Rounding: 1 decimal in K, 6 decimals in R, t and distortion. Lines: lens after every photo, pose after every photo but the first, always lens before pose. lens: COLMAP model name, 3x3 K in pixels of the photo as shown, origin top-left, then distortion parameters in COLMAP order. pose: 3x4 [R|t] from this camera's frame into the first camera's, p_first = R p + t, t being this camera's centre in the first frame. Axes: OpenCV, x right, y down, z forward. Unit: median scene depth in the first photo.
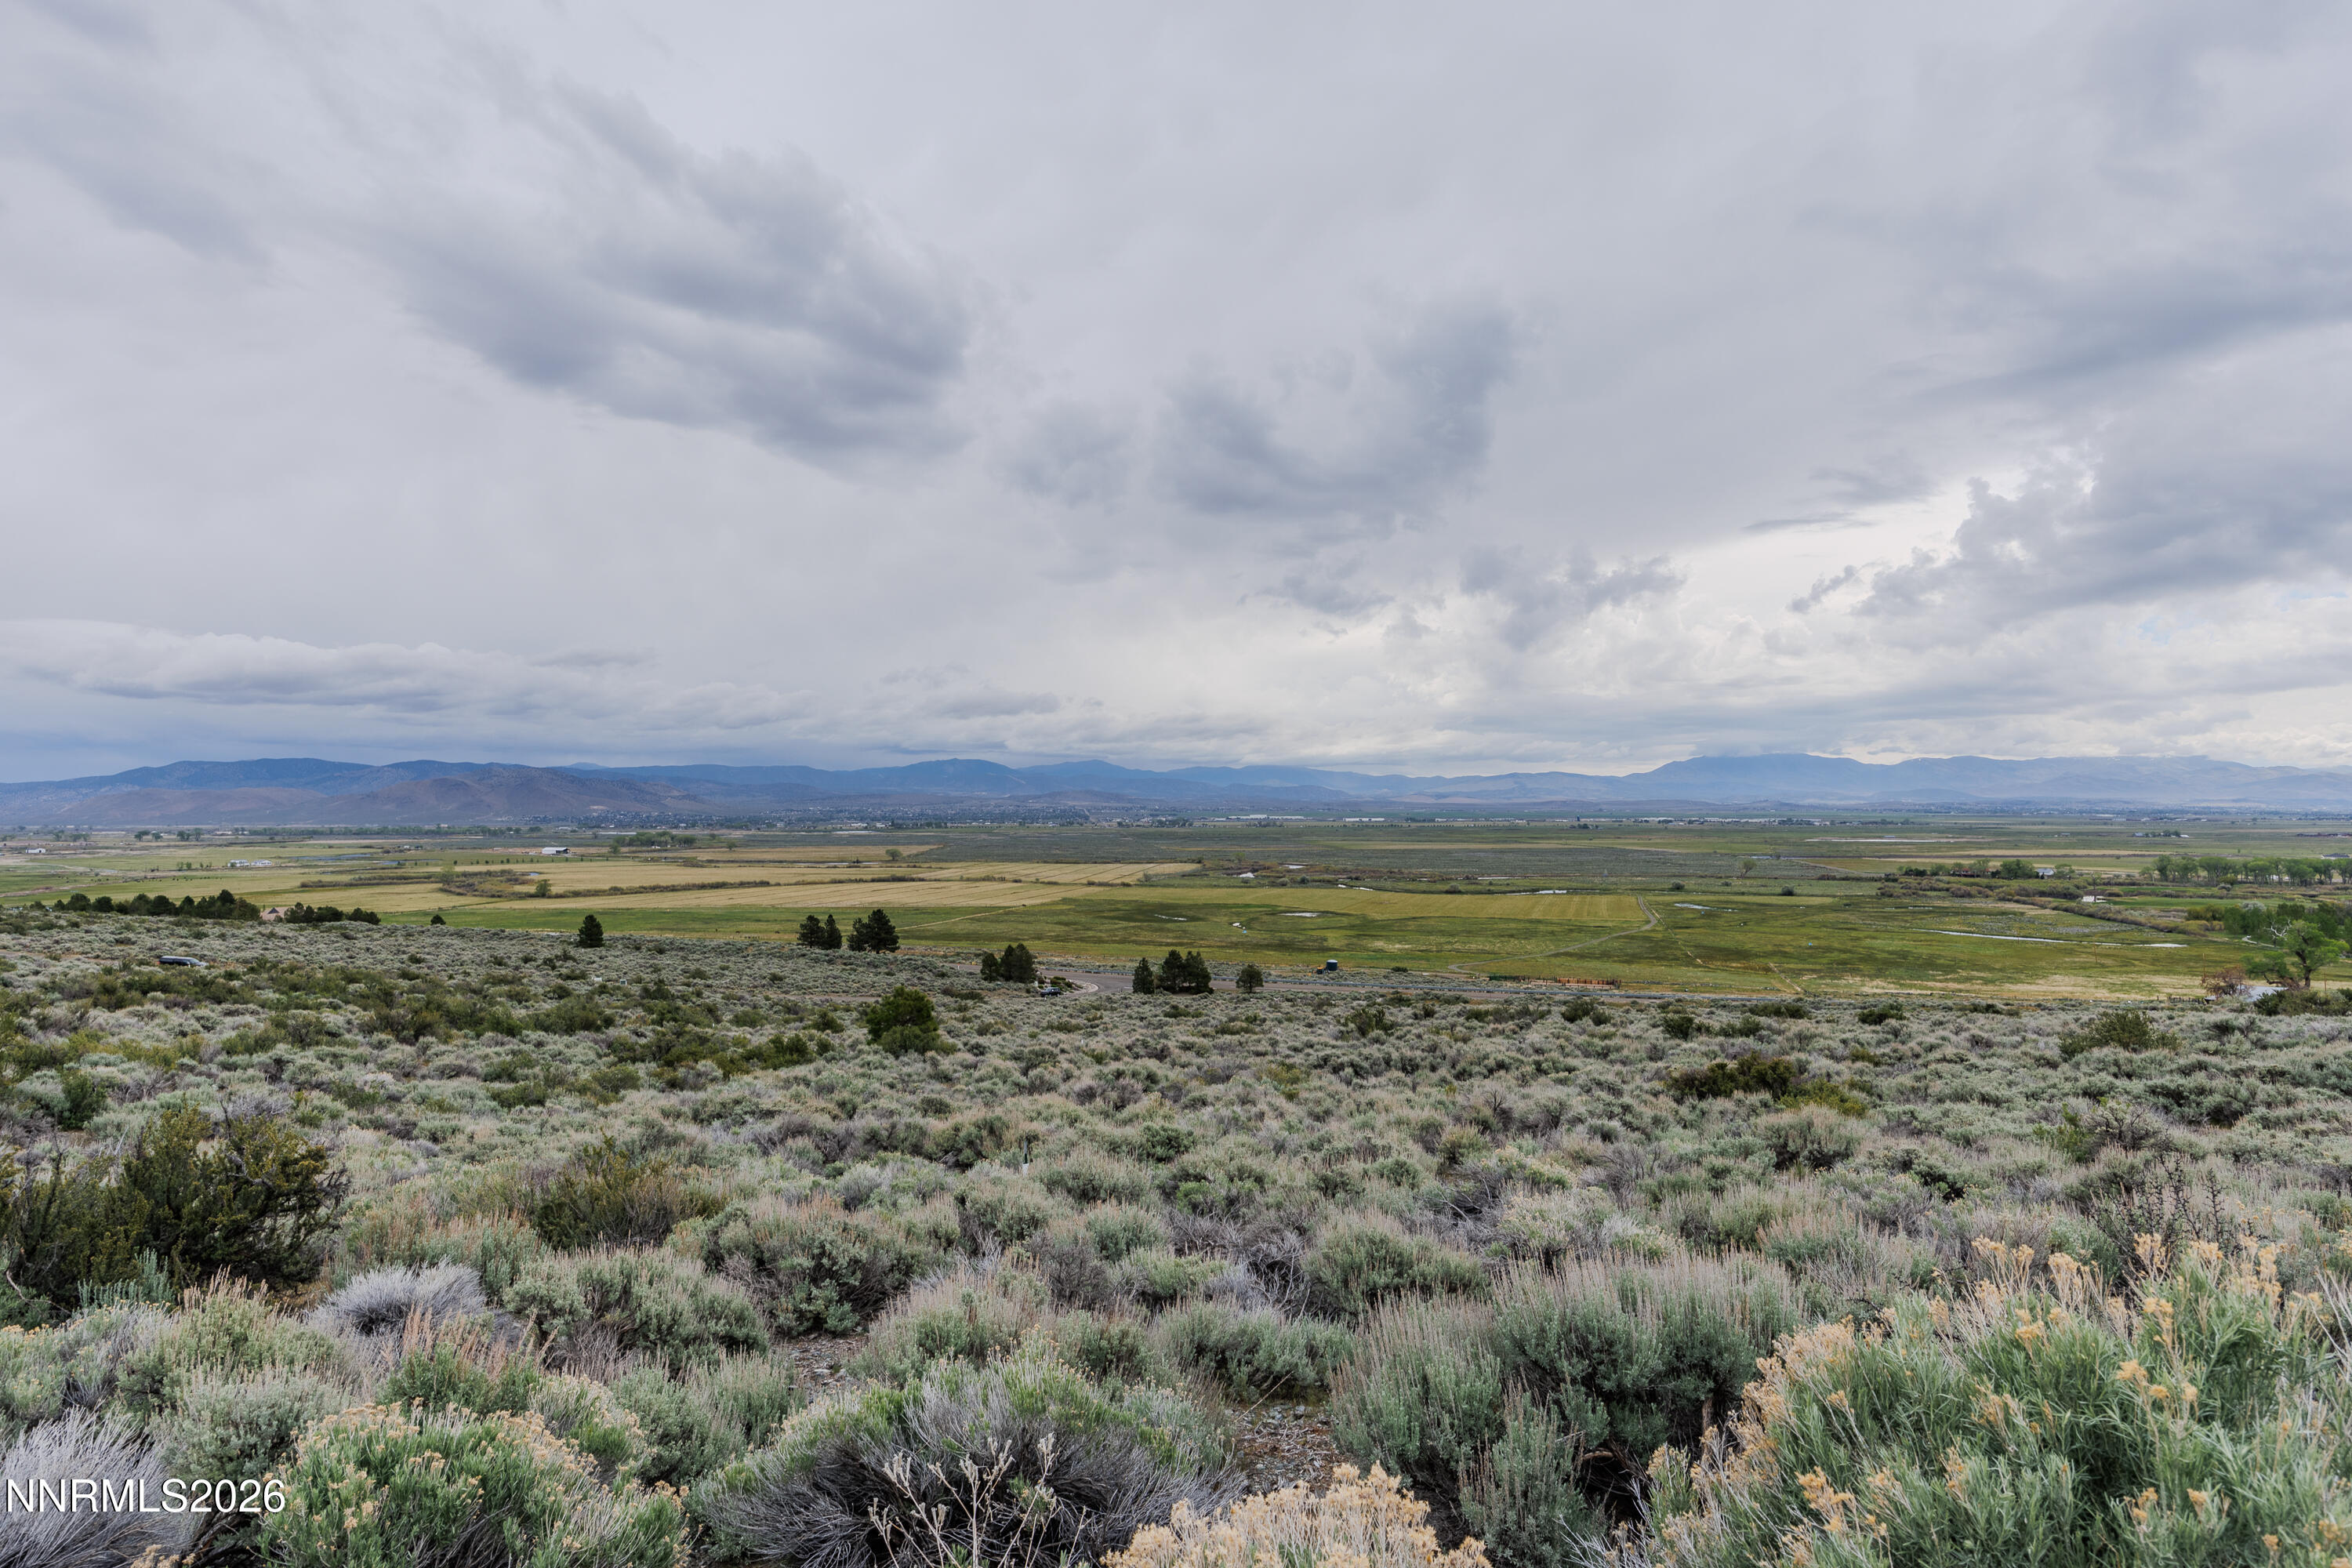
lens RADIAL K [[1330.3, 0, 1179.4], [0, 1330.3, 775.9], [0, 0, 1]] dist [0.003771, 0.001461]
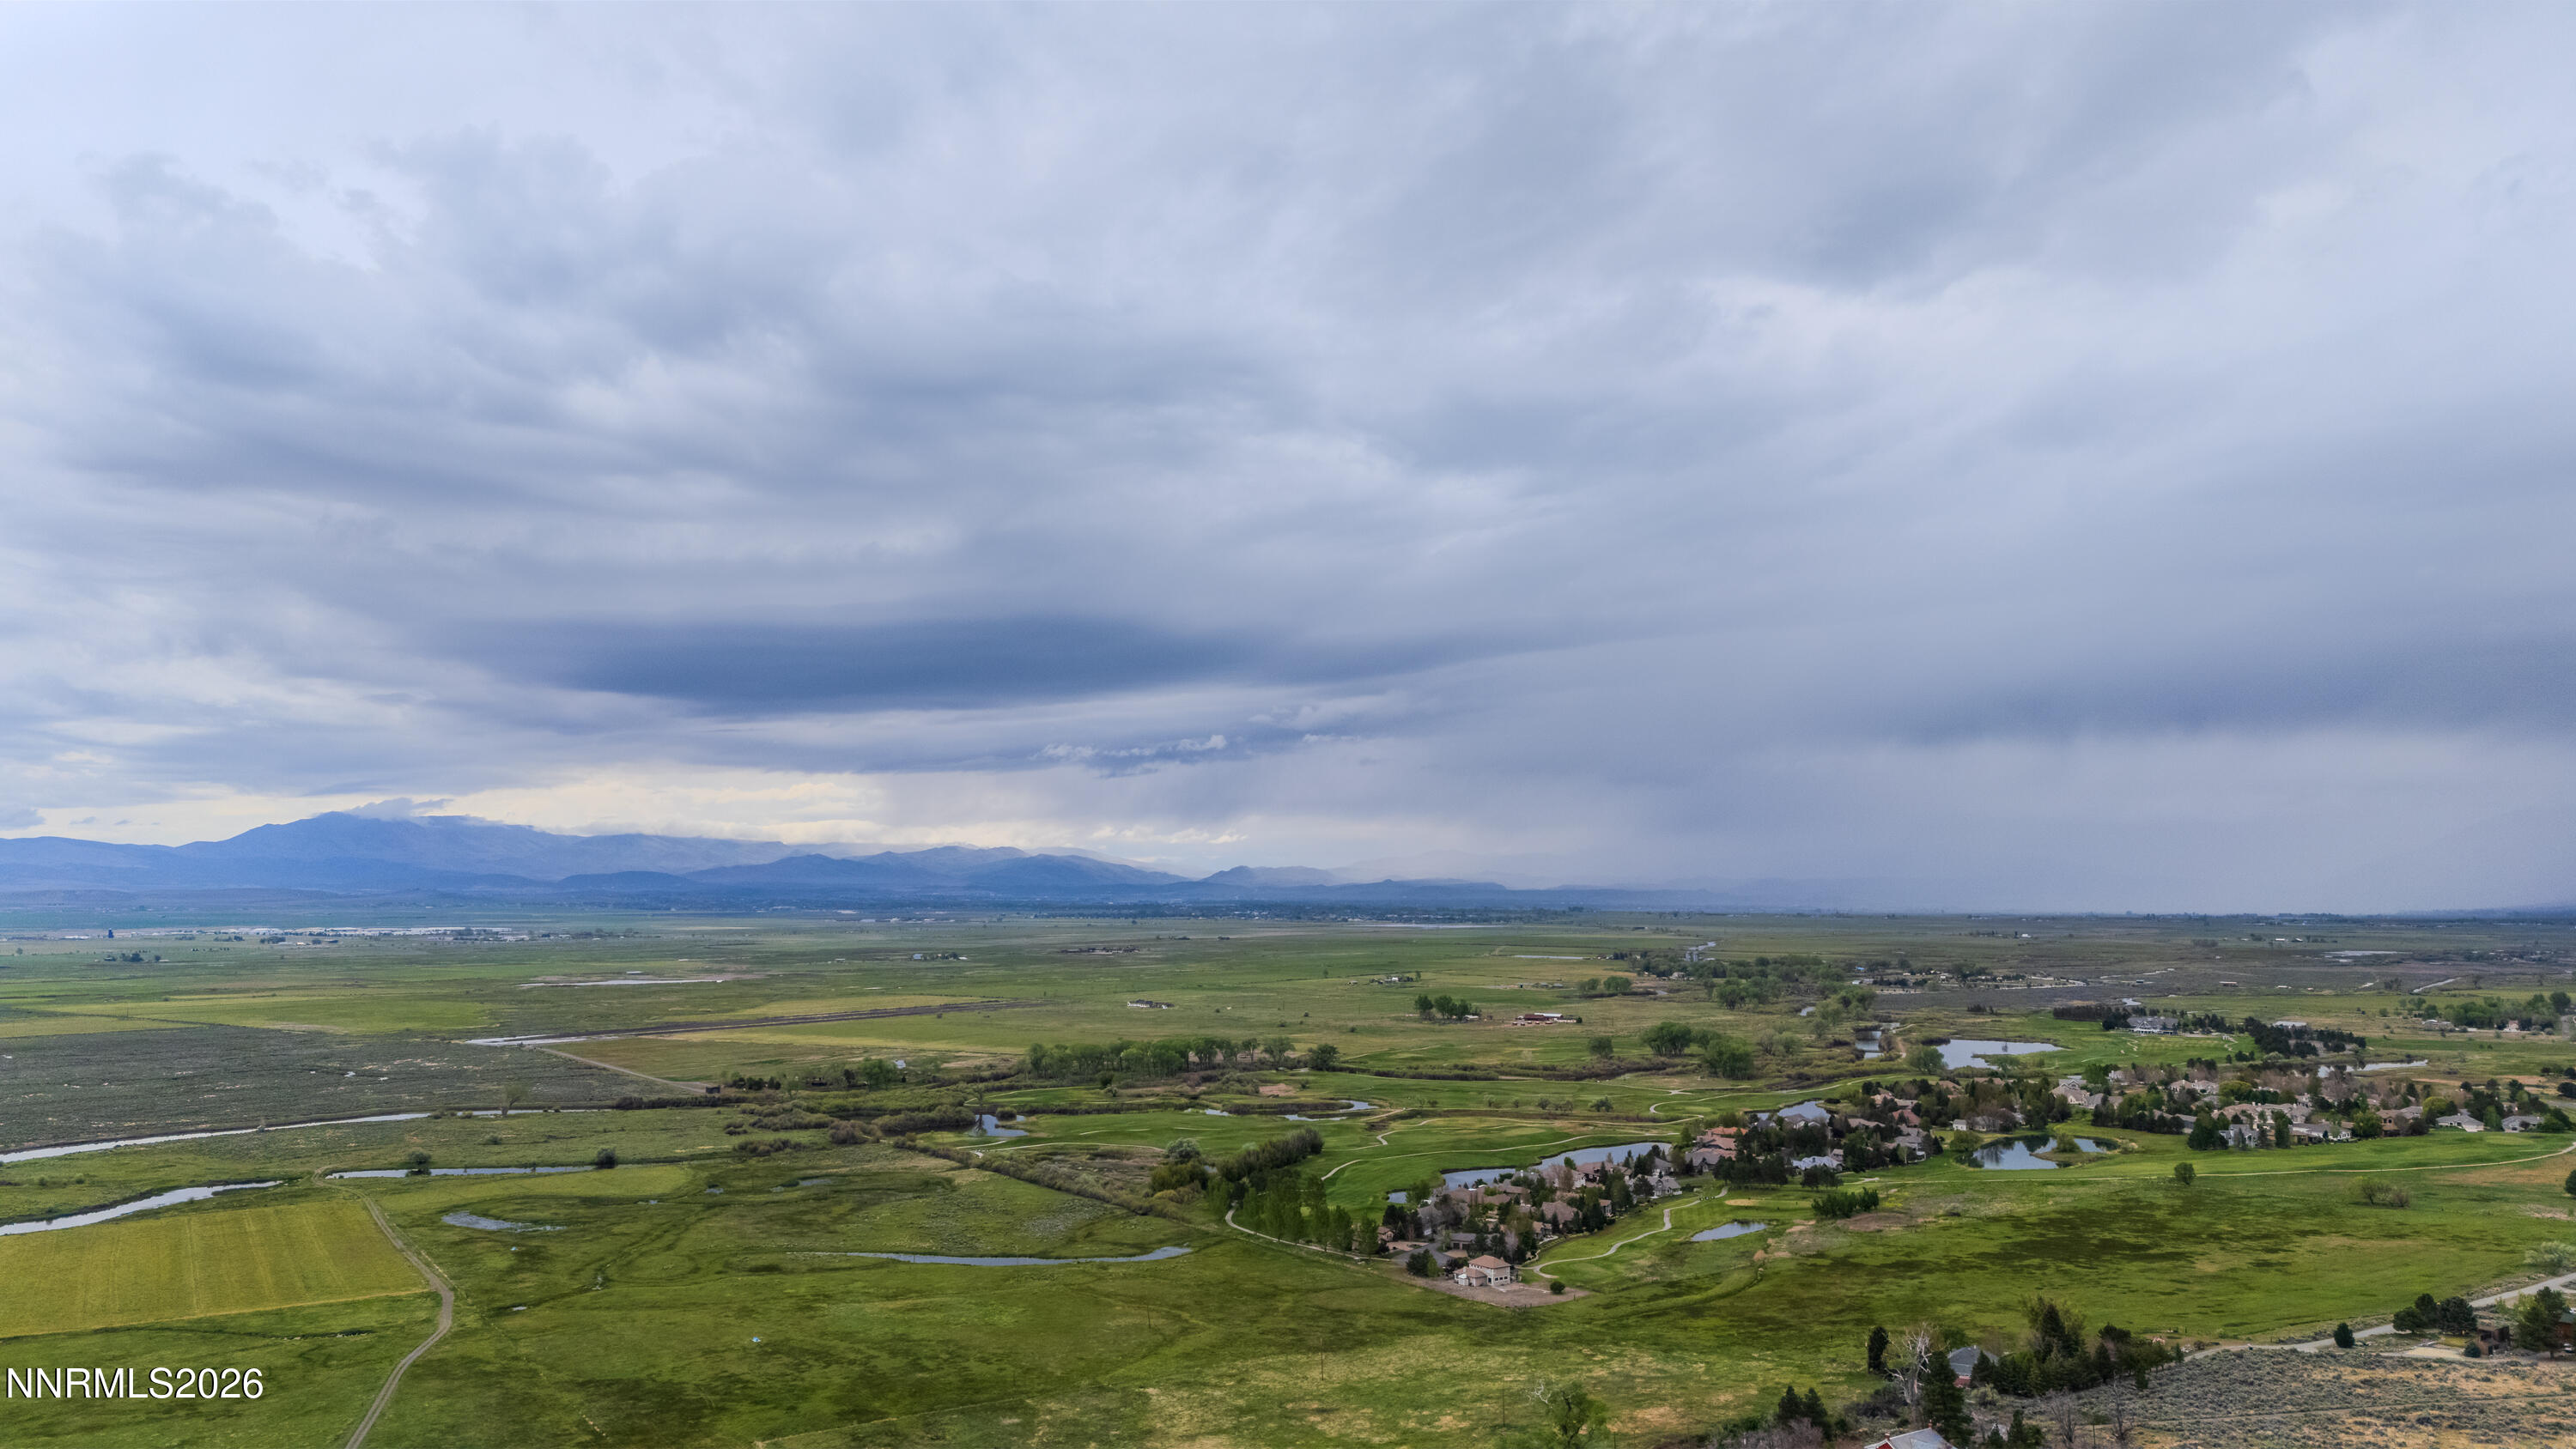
lens RADIAL K [[1899.2, 0, 1299.8], [0, 1899.2, 726.8], [0, 0, 1]] dist [0.093854, -0.083088]
pose [[0.662624, 0.064092, 0.746205, -0.095992], [-0.017861, 0.997401, -0.069808, -0.257272], [-0.748739, 0.032928, 0.662046, 0.601413]]
